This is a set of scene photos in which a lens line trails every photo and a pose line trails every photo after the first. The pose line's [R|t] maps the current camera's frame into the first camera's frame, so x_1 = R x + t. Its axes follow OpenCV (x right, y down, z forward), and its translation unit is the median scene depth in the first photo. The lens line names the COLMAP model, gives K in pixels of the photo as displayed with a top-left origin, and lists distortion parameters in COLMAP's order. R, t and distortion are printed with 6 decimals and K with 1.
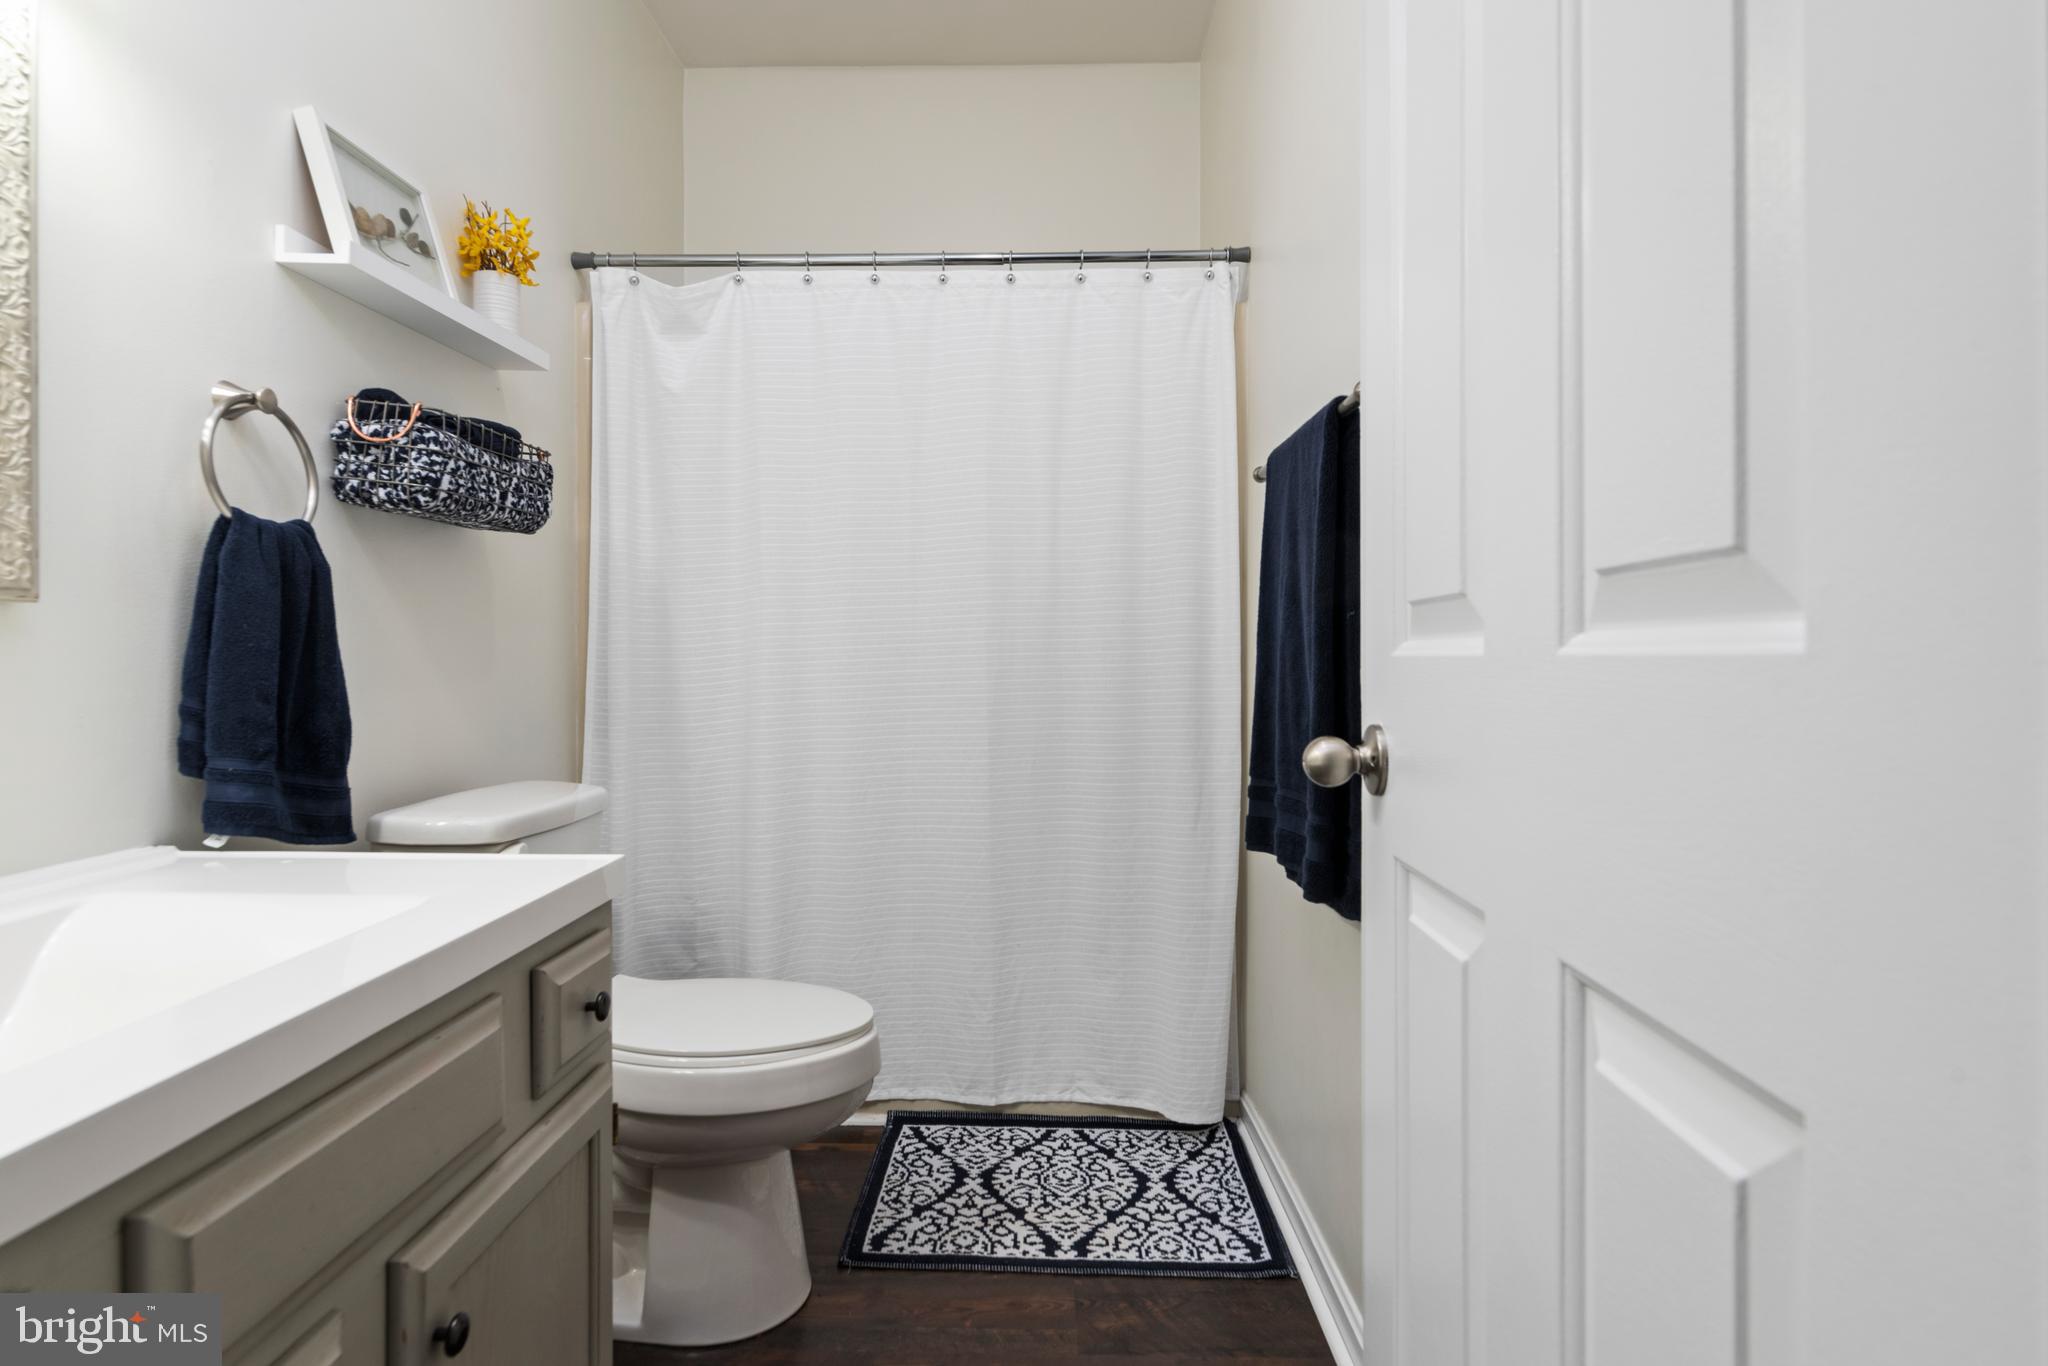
lens RADIAL K [[1102.3, 0, 1002.4], [0, 1102.3, 648.9], [0, 0, 1]] dist [0.009119, -0.002180]
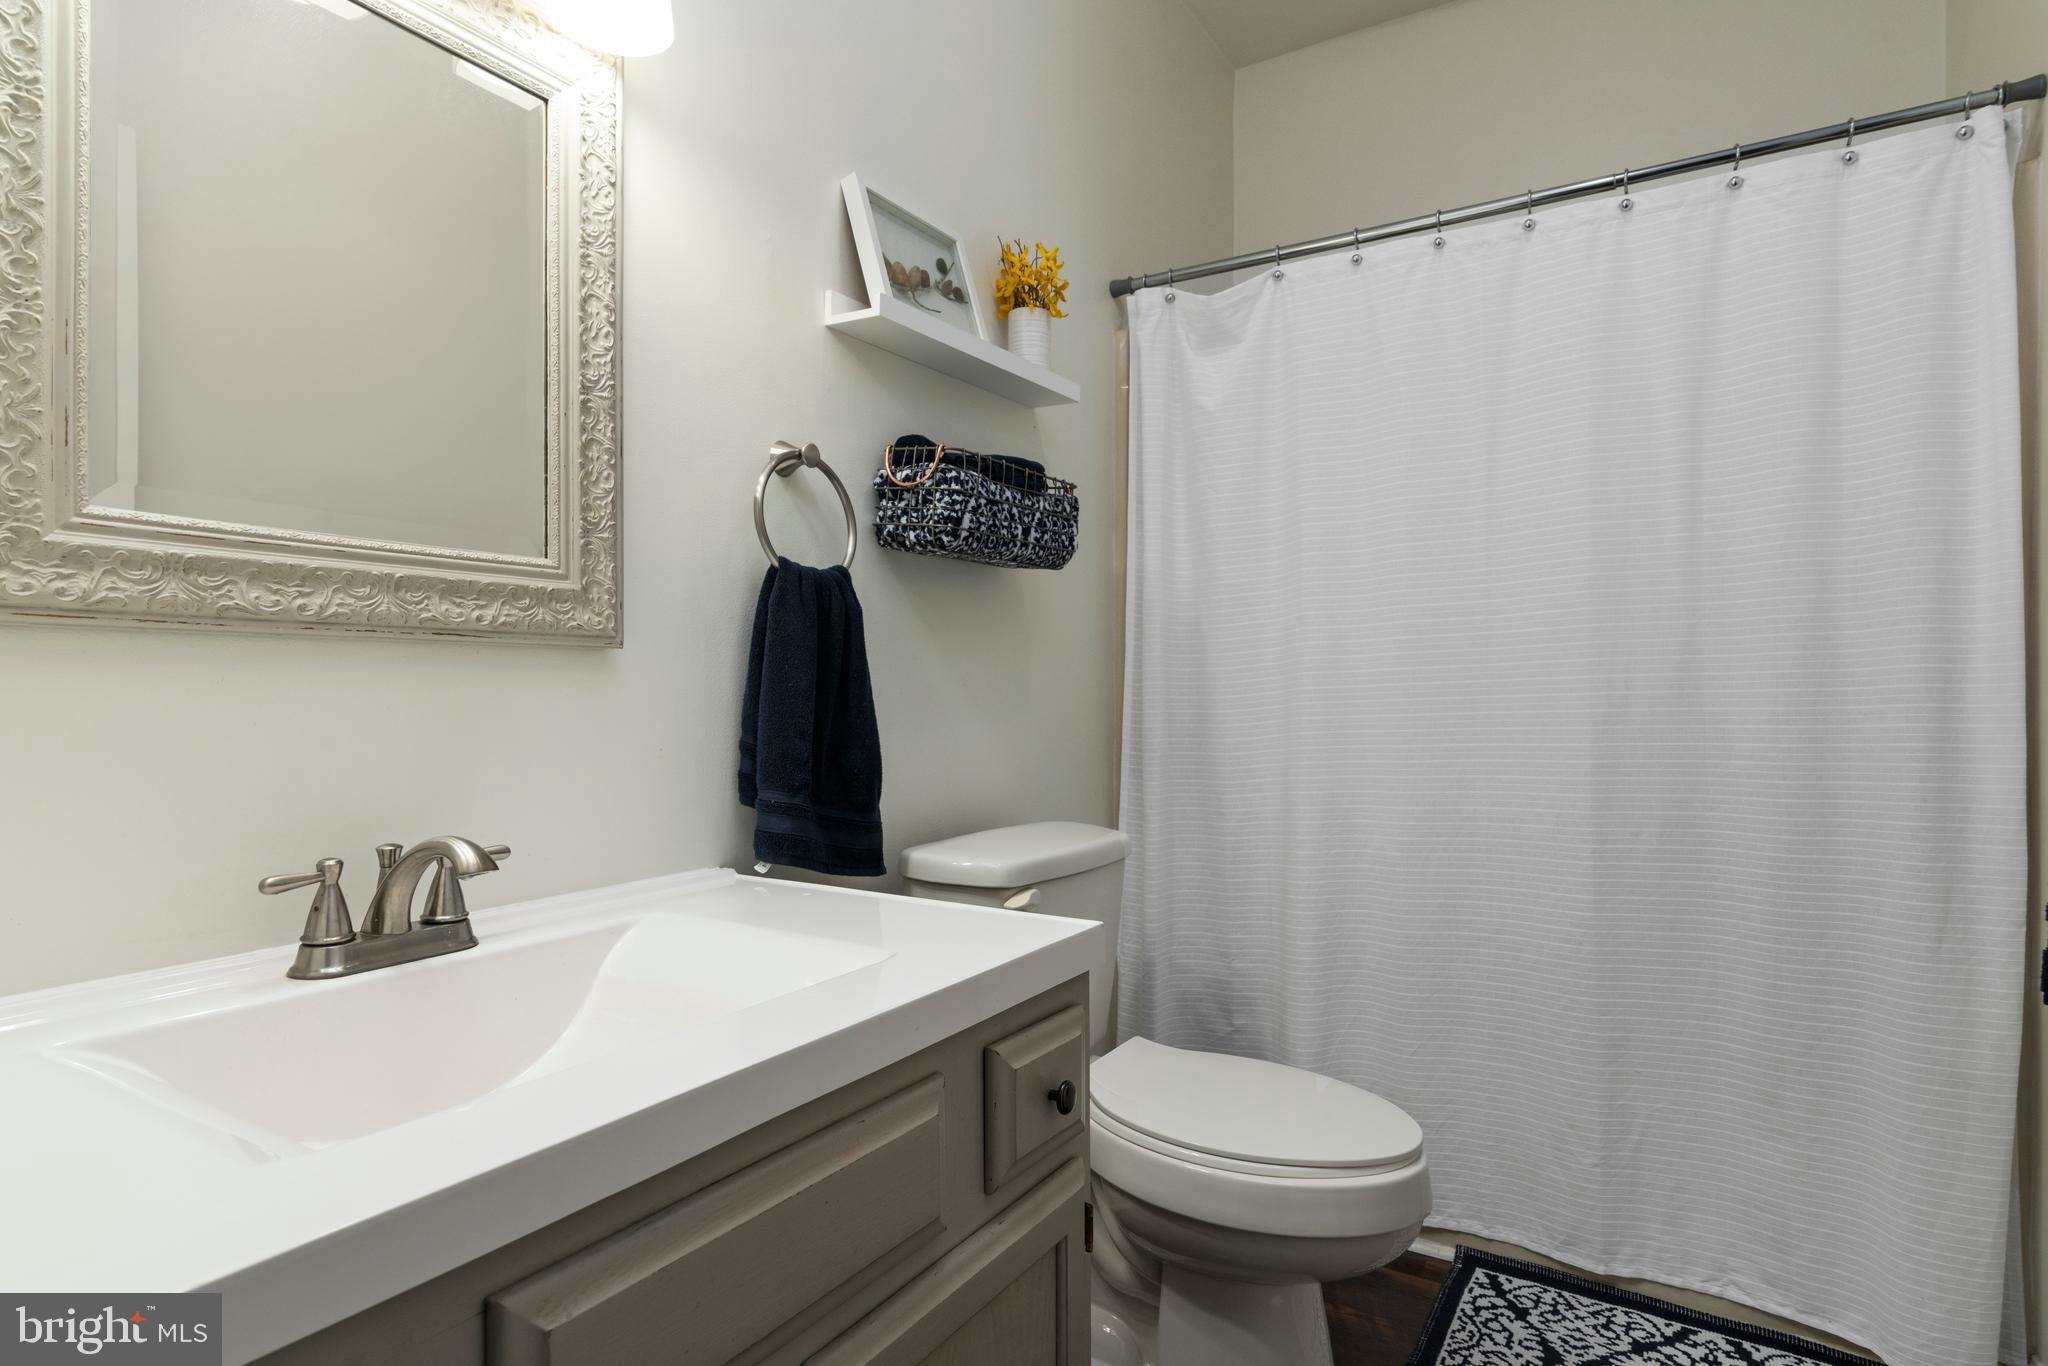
lens RADIAL K [[1082.6, 0, 1019.7], [0, 1082.6, 686.6], [0, 0, 1]] dist [0.012881, -0.002473]
pose [[0.867153, -0.001775, -0.498039, 0.023451], [0.003189, 0.999993, 0.001989, -0.002506], [0.498032, -0.003313, 0.867153, 0.161363]]
